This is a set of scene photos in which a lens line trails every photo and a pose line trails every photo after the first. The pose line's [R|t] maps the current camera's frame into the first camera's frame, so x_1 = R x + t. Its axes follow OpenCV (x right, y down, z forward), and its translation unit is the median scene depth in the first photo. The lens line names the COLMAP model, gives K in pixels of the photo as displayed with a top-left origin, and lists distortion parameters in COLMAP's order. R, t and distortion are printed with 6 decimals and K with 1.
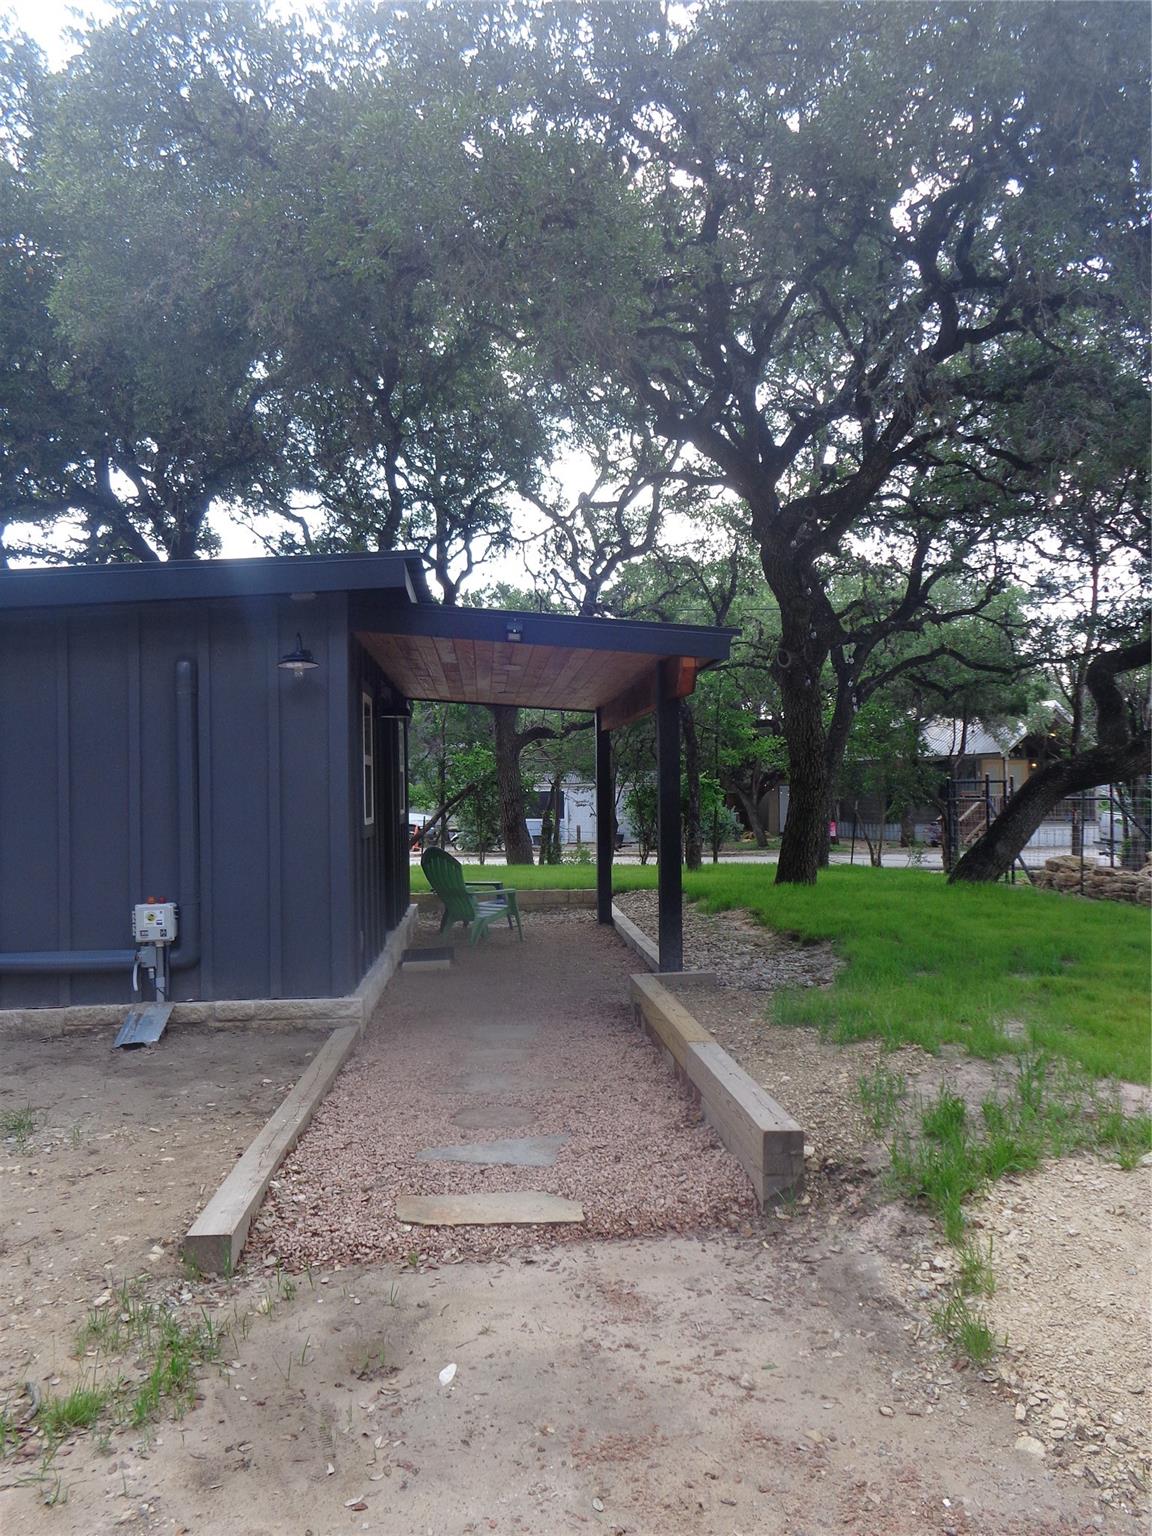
lens RADIAL K [[1186.0, 0, 576.0], [0, 1186.0, 768.0], [0, 0, 1]] dist [-0.048683, -0.013339]
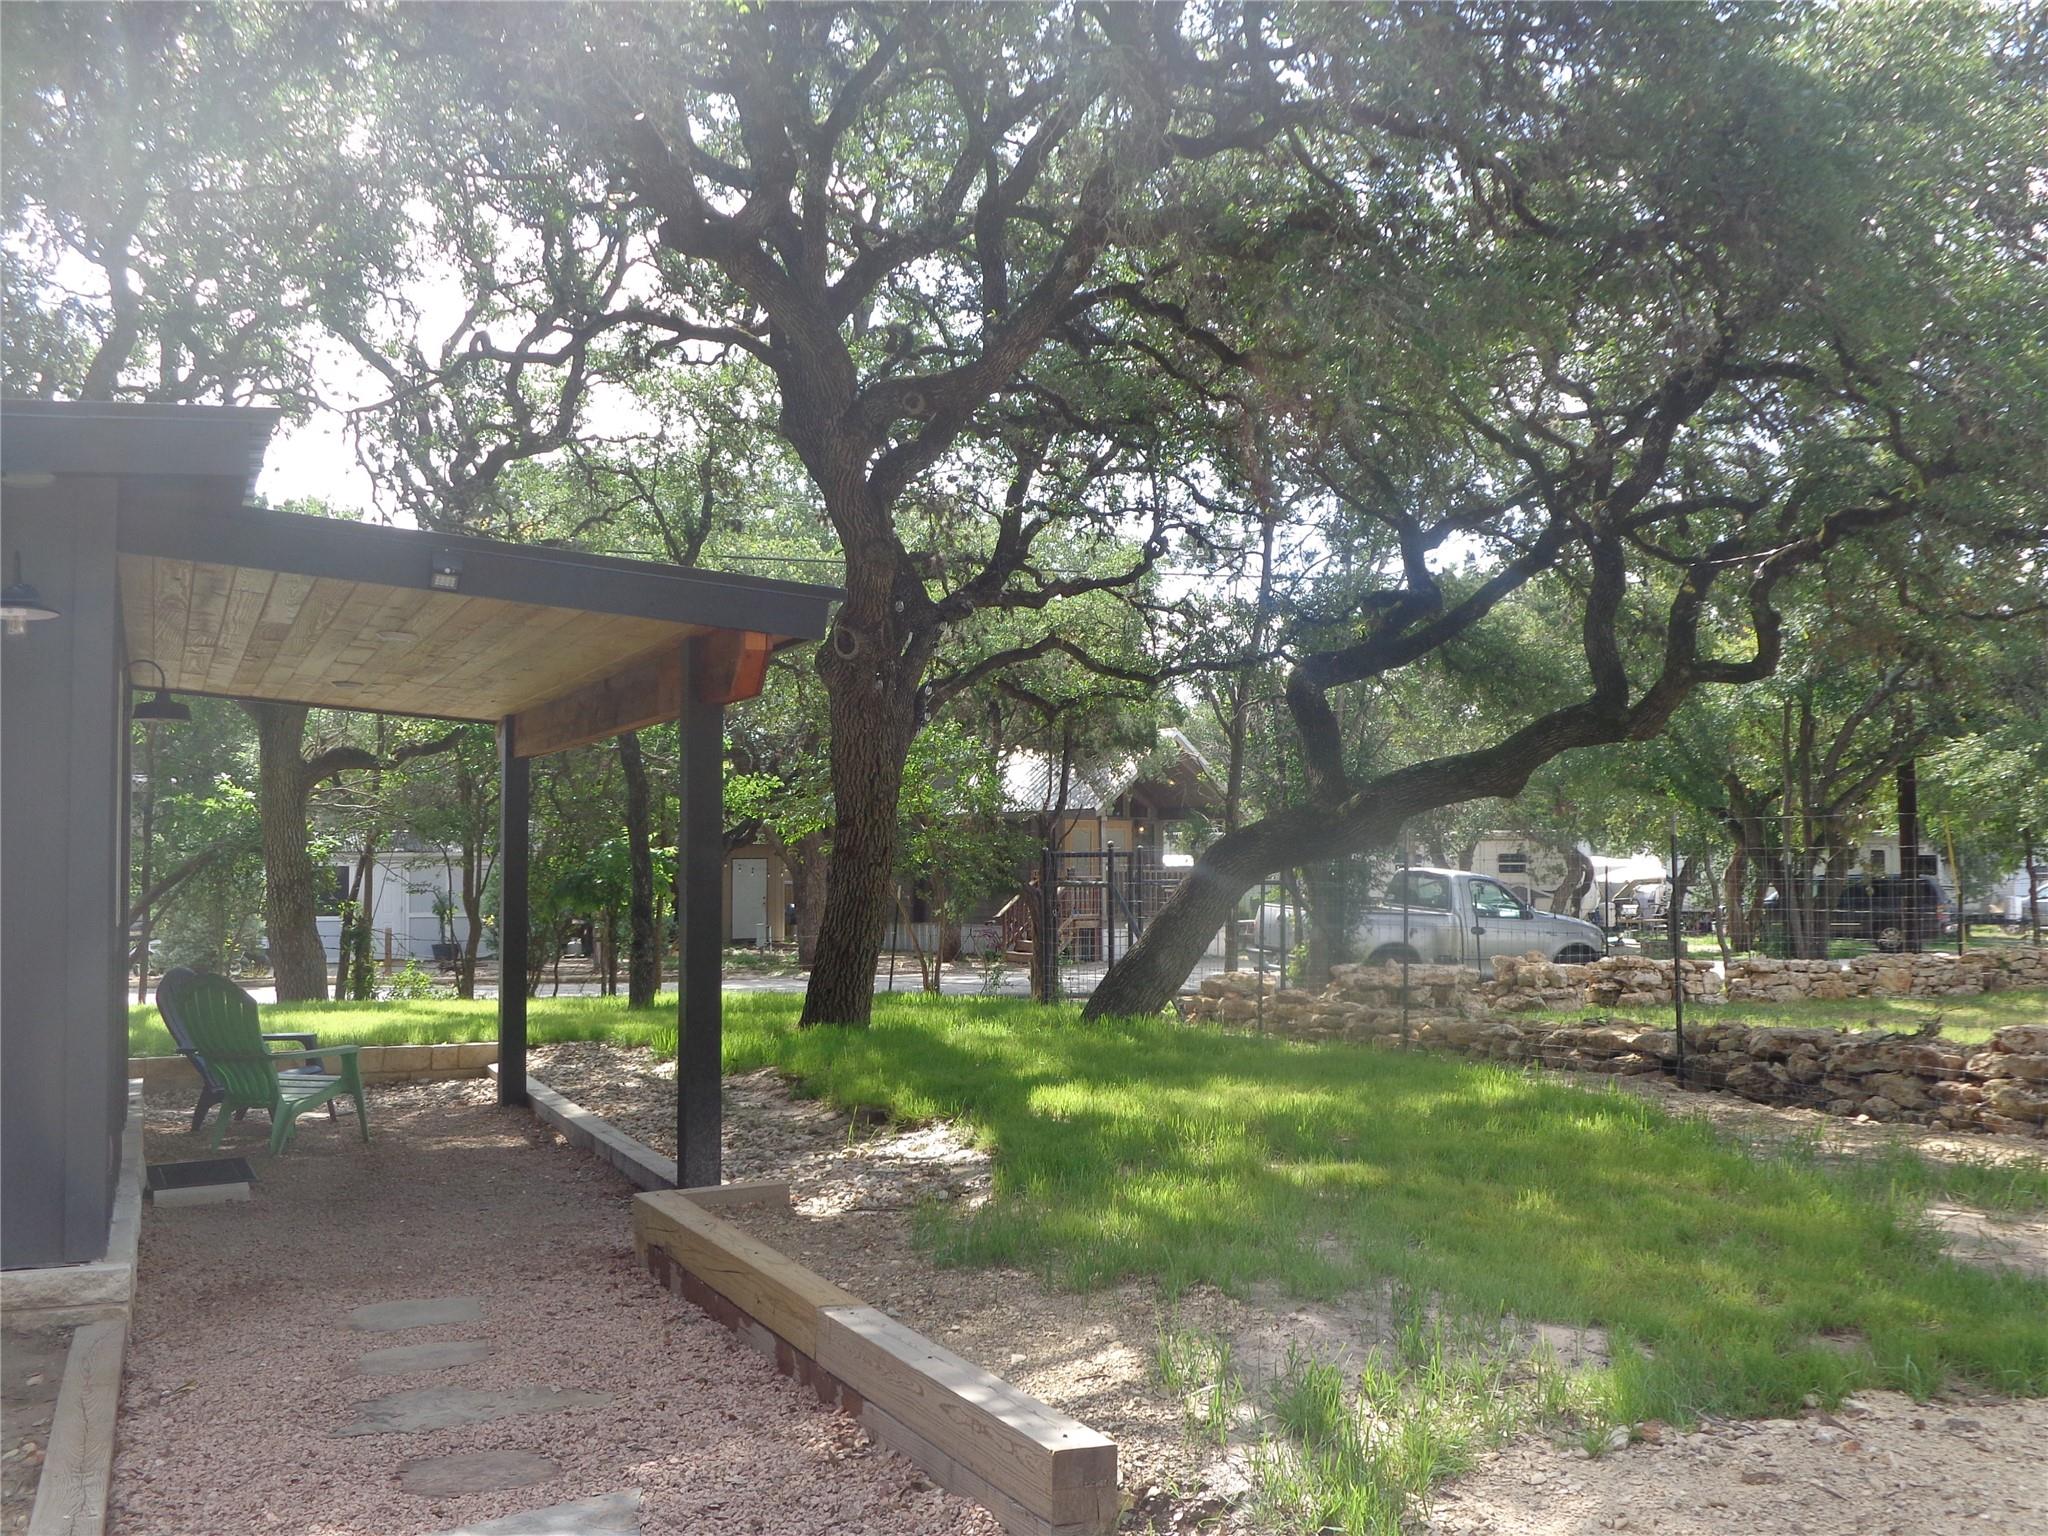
lens RADIAL K [[2001.5, 0, 1111.1], [0, 2001.5, 760.8], [0, 0, 1]] dist [-0.054246, -0.007203]
pose [[0.927888, 0.025601, 0.371980, -0.048907], [-0.012832, 0.999242, -0.036761, 0.000539], [-0.372639, 0.029337, 0.927513, 0.016924]]
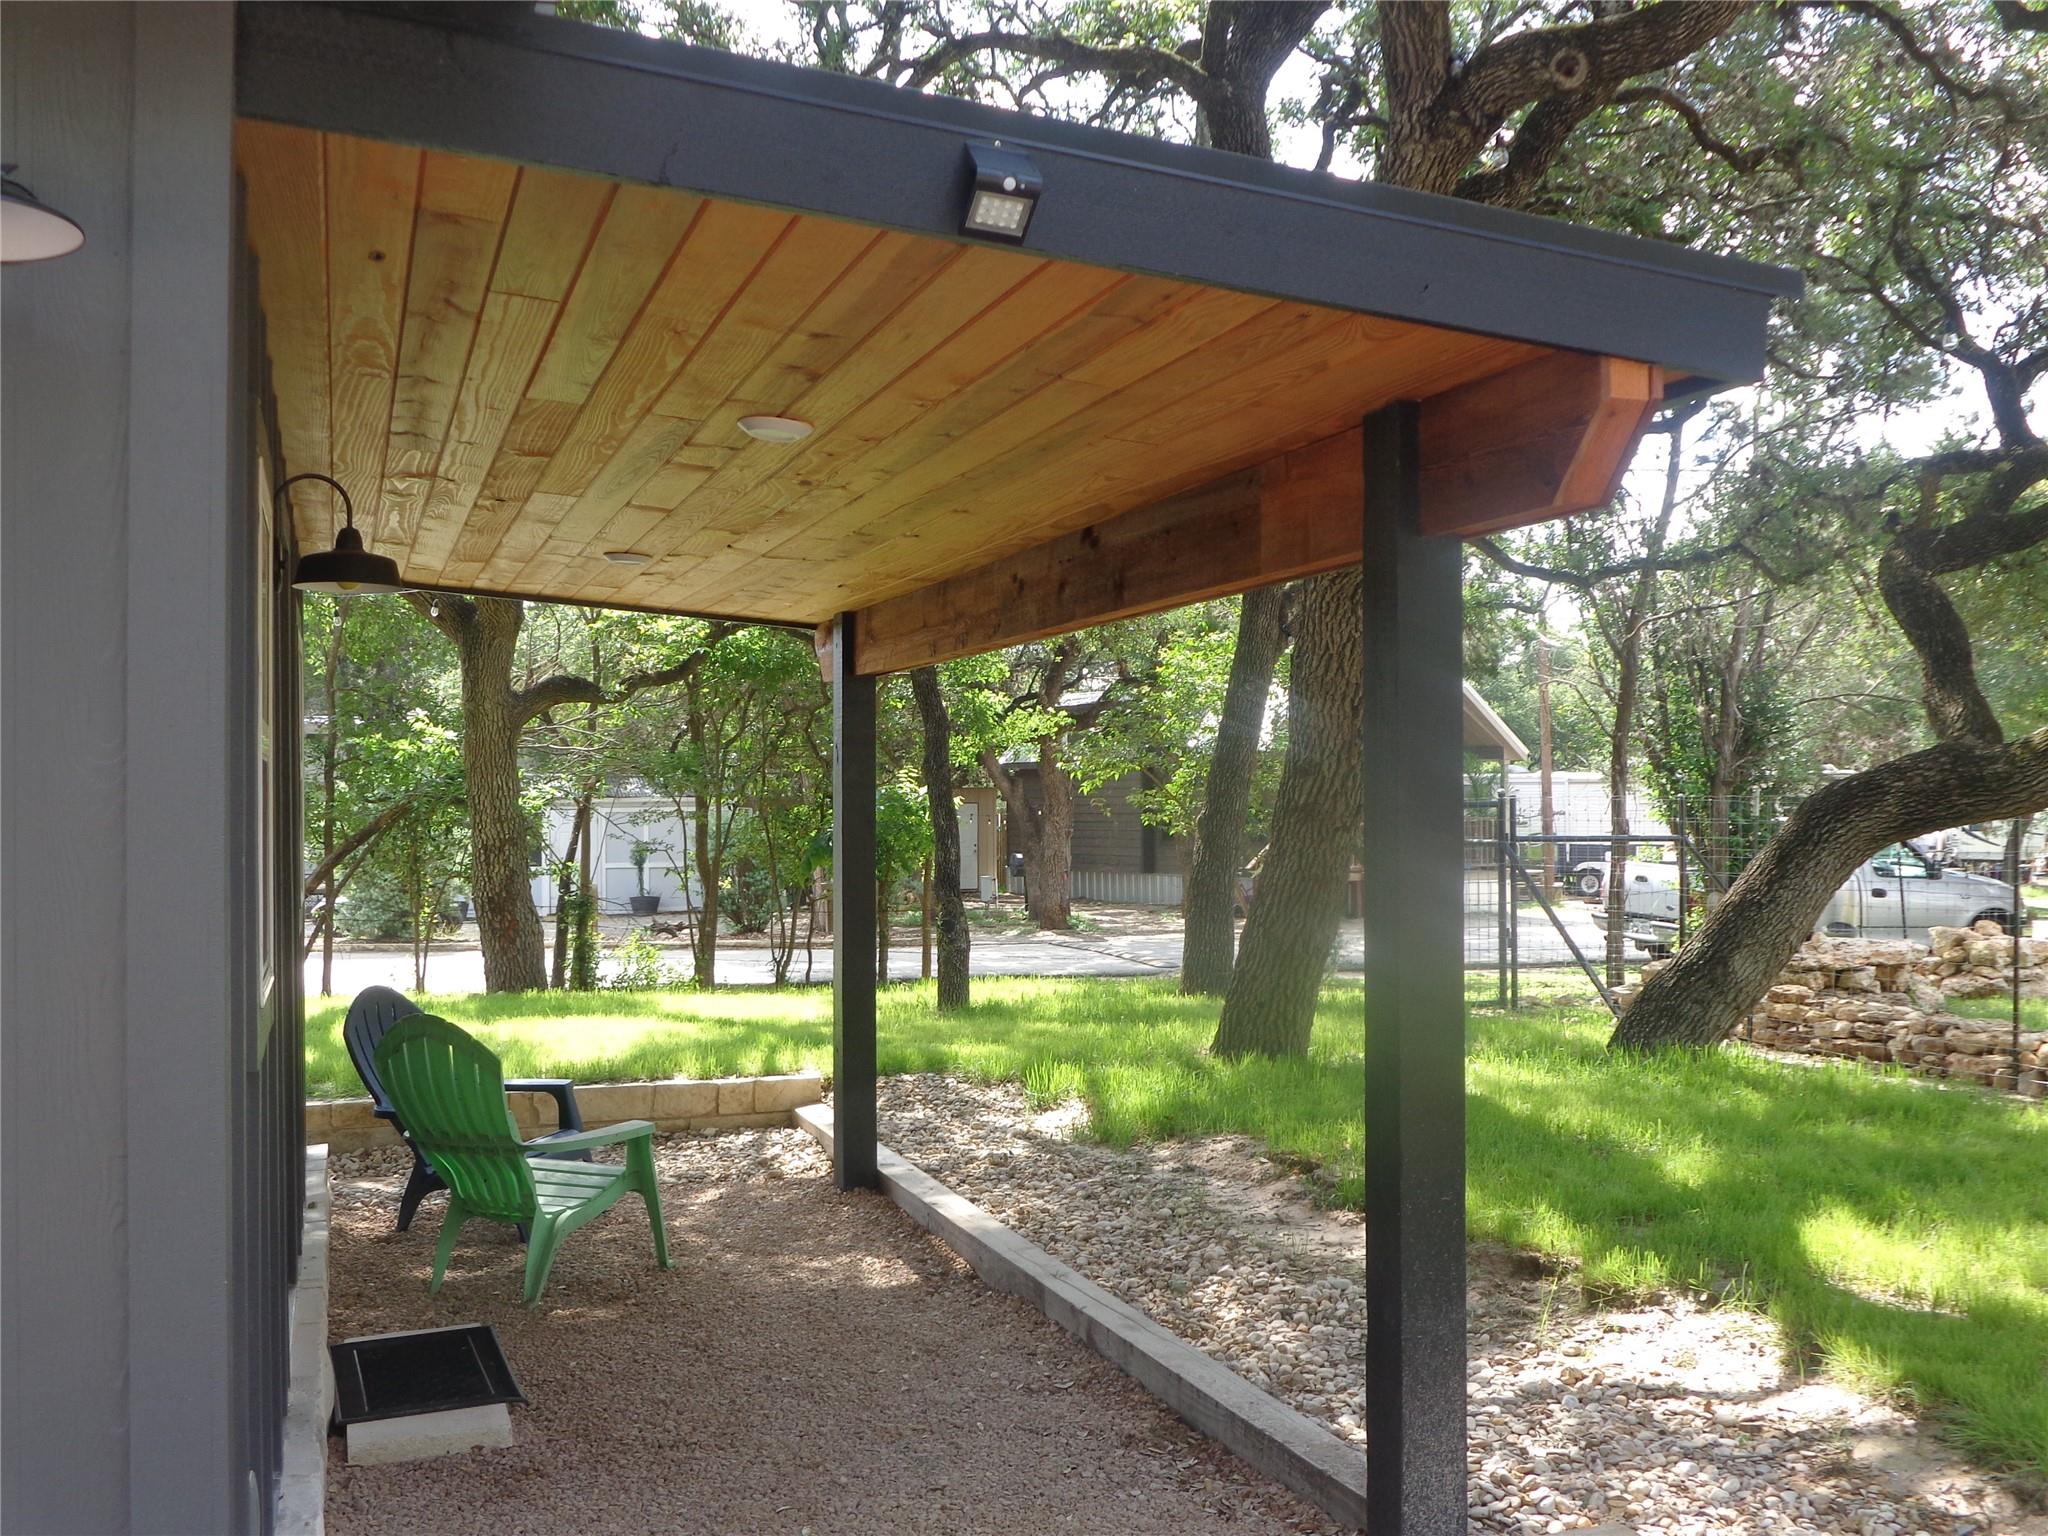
lens RADIAL K [[1941.7, 0, 1024.0], [0, 1941.7, 768.0], [0, 0, 1]] dist [-0.038346, -0.000334]
pose [[0.963077, 0.010100, 0.269038, -0.067971], [-0.010230, 0.999947, -0.000917, -0.001575], [-0.269033, -0.001870, 0.963129, 0.292658]]
